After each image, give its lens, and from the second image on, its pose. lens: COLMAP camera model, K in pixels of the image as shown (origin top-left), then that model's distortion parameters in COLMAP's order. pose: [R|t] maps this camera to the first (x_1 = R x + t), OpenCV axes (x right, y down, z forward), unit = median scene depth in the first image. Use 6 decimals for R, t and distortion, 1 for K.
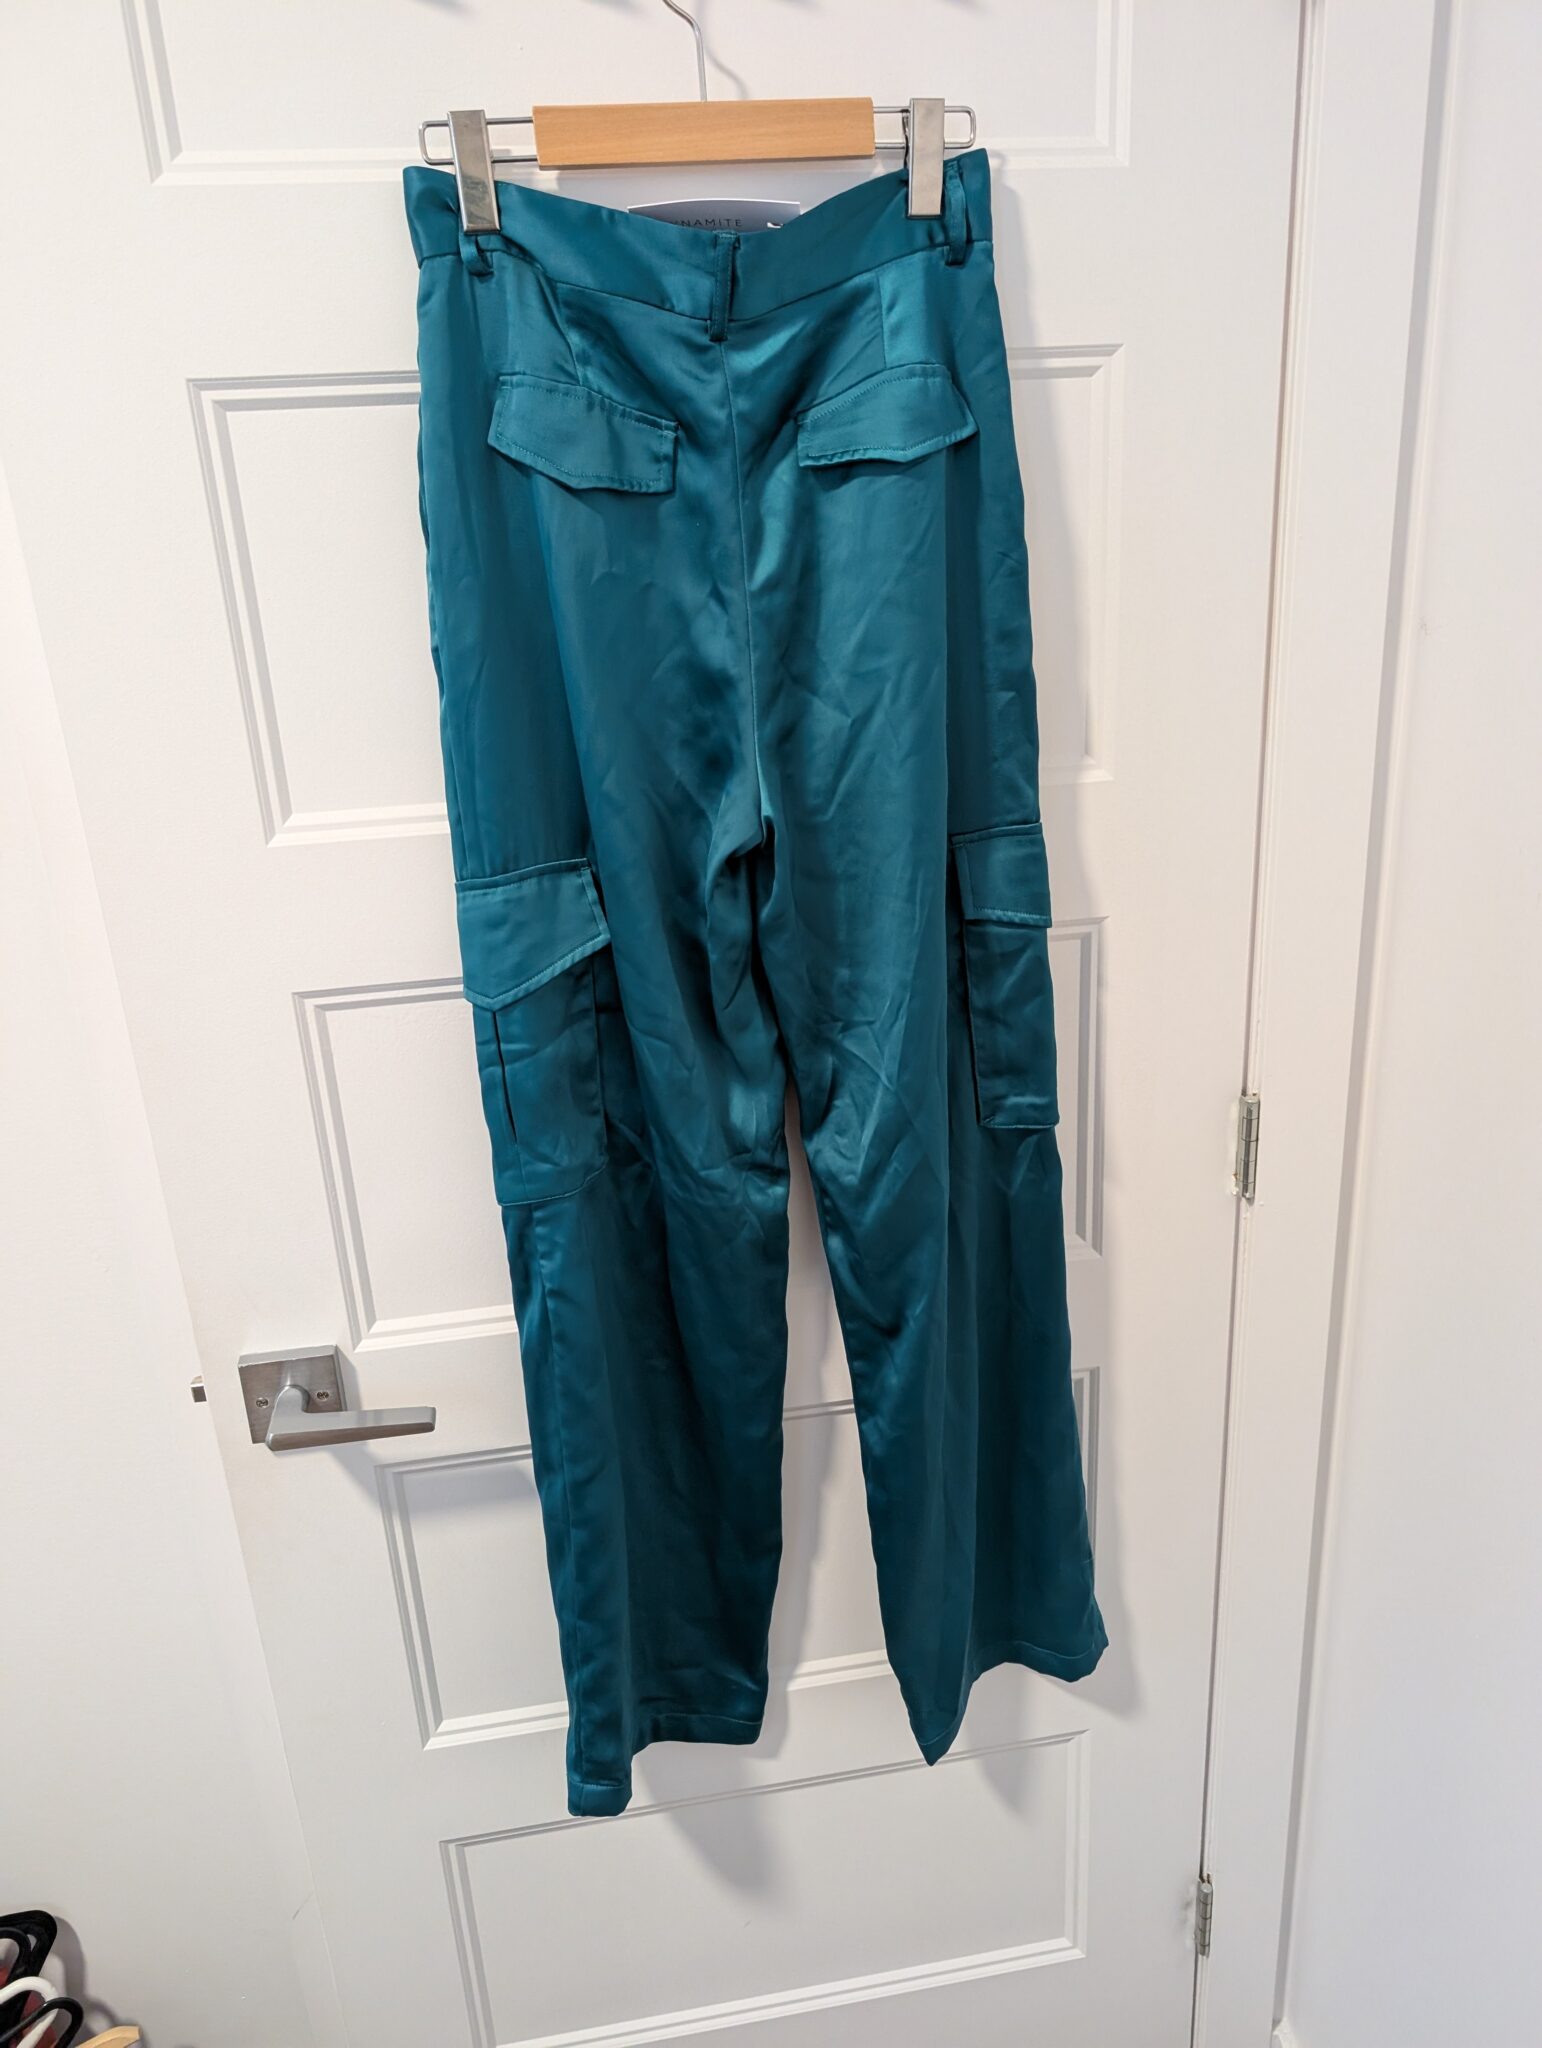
lens RADIAL K [[1611.0, 0, 790.9], [0, 1611.0, 1023.9], [0, 0, 1]] dist [-0.010729, 0.006147]
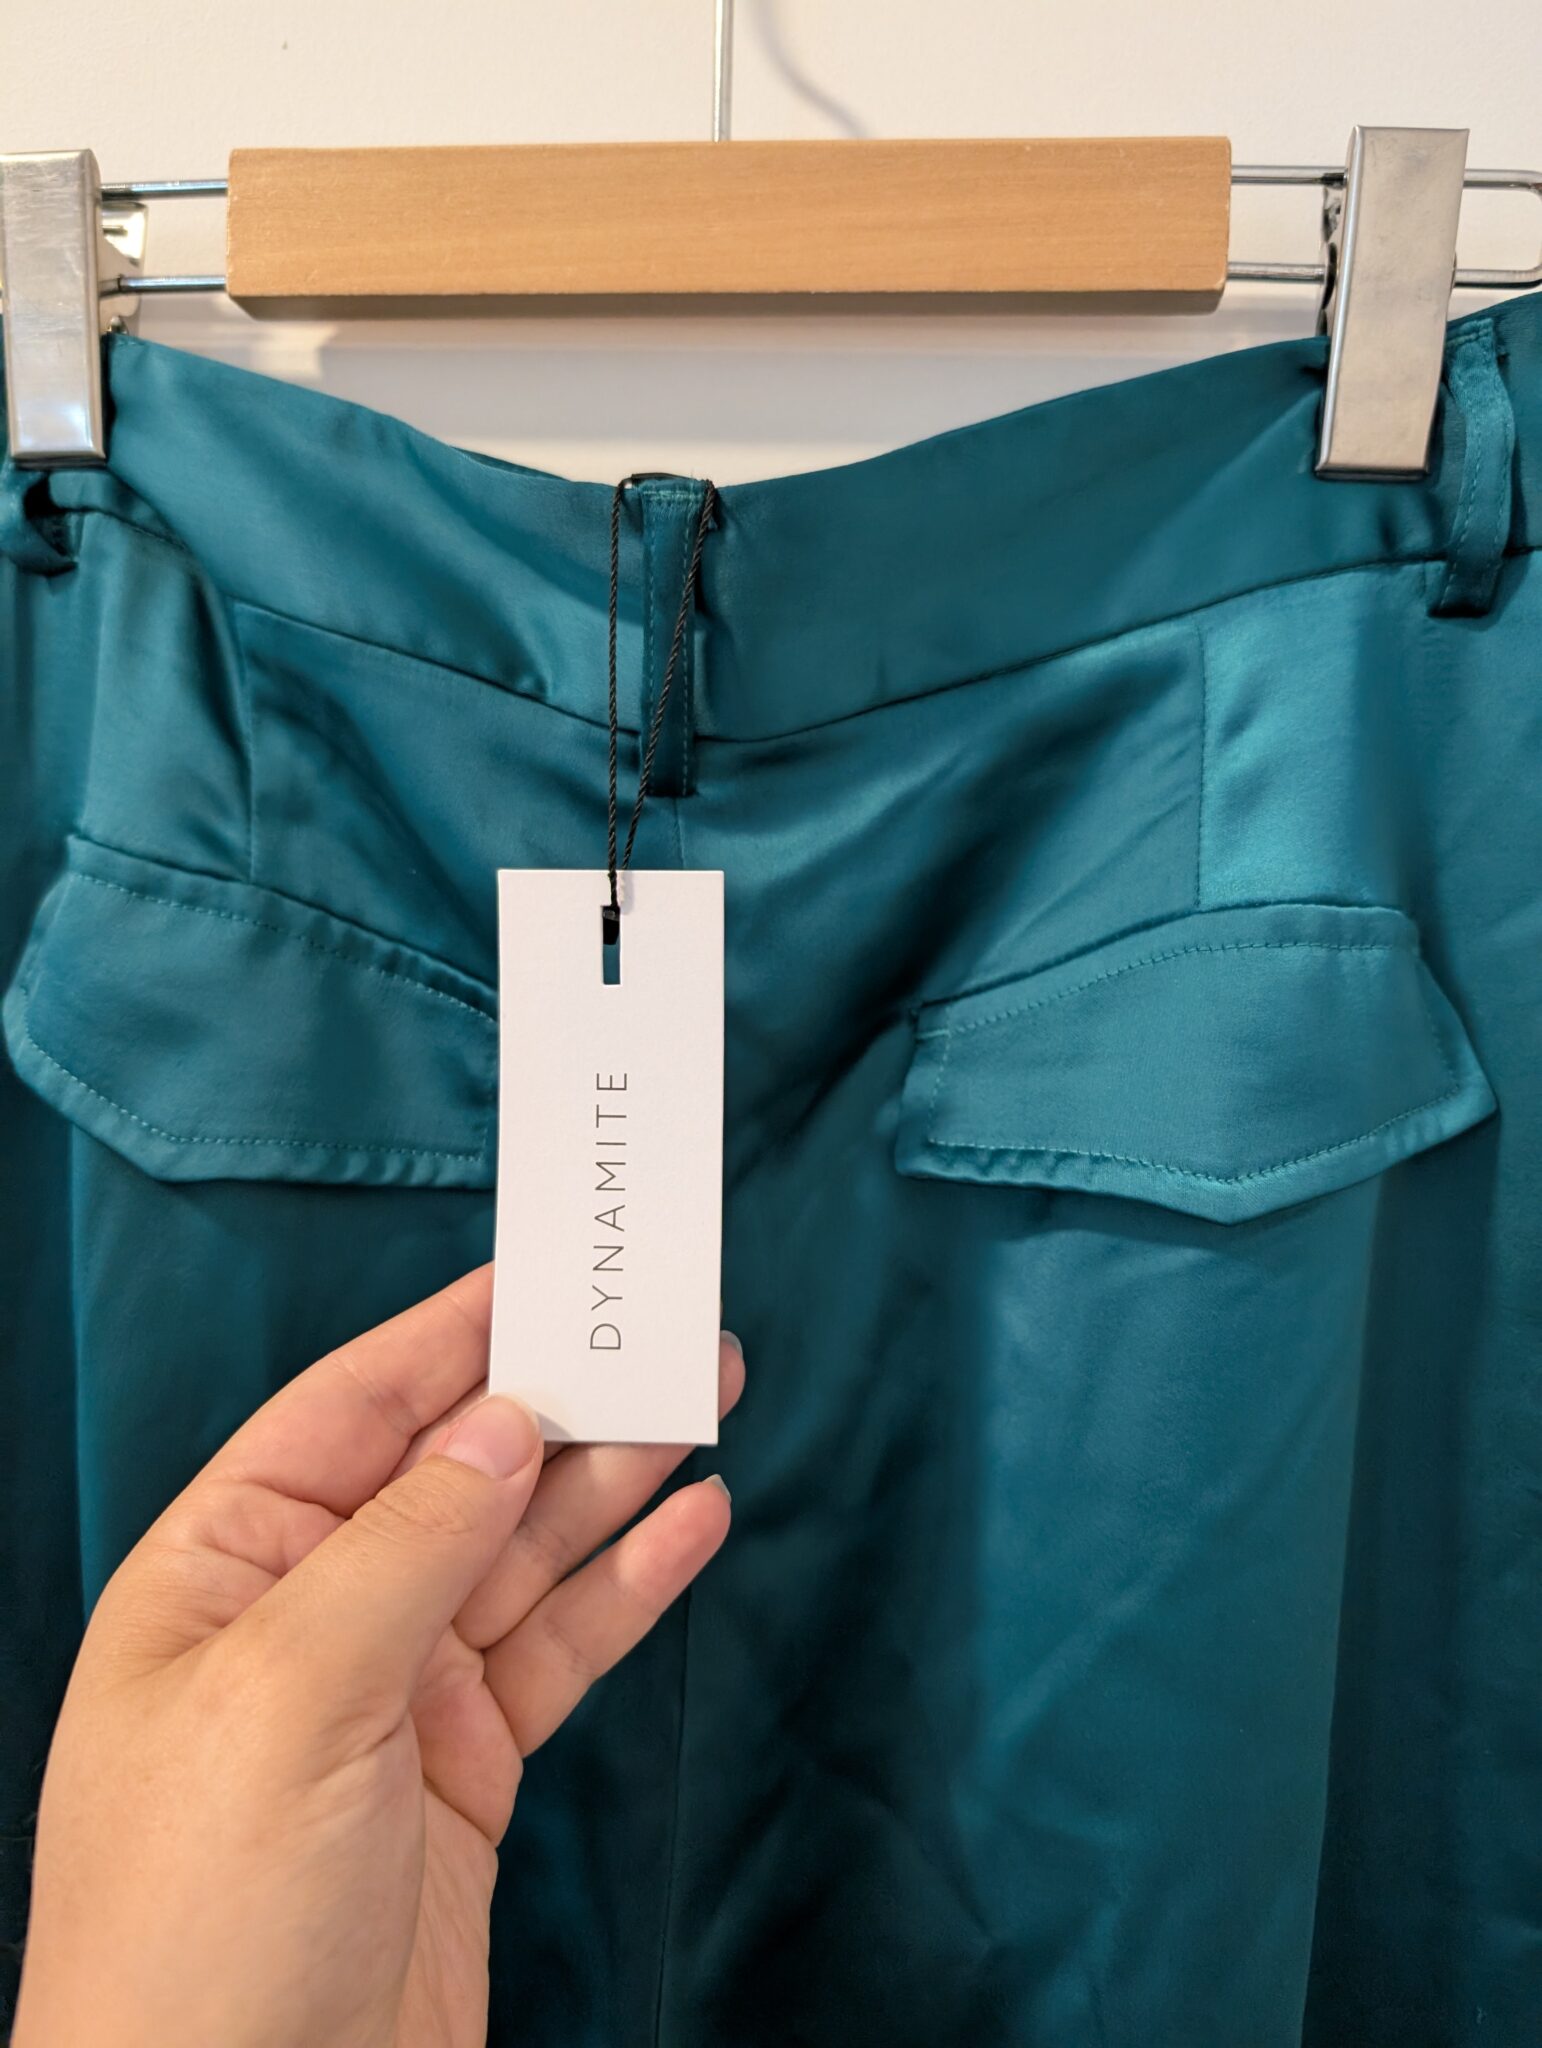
lens RADIAL K [[1571.2, 0, 771.6], [0, 1571.2, 985.1], [0, 0, 1]] dist [-0.008881, -0.000721]
pose [[0.954928, 0.105906, -0.277303, 0.066354], [-0.173105, 0.957577, -0.230394, -0.310917], [0.241139, 0.268013, 0.932749, 0.705741]]
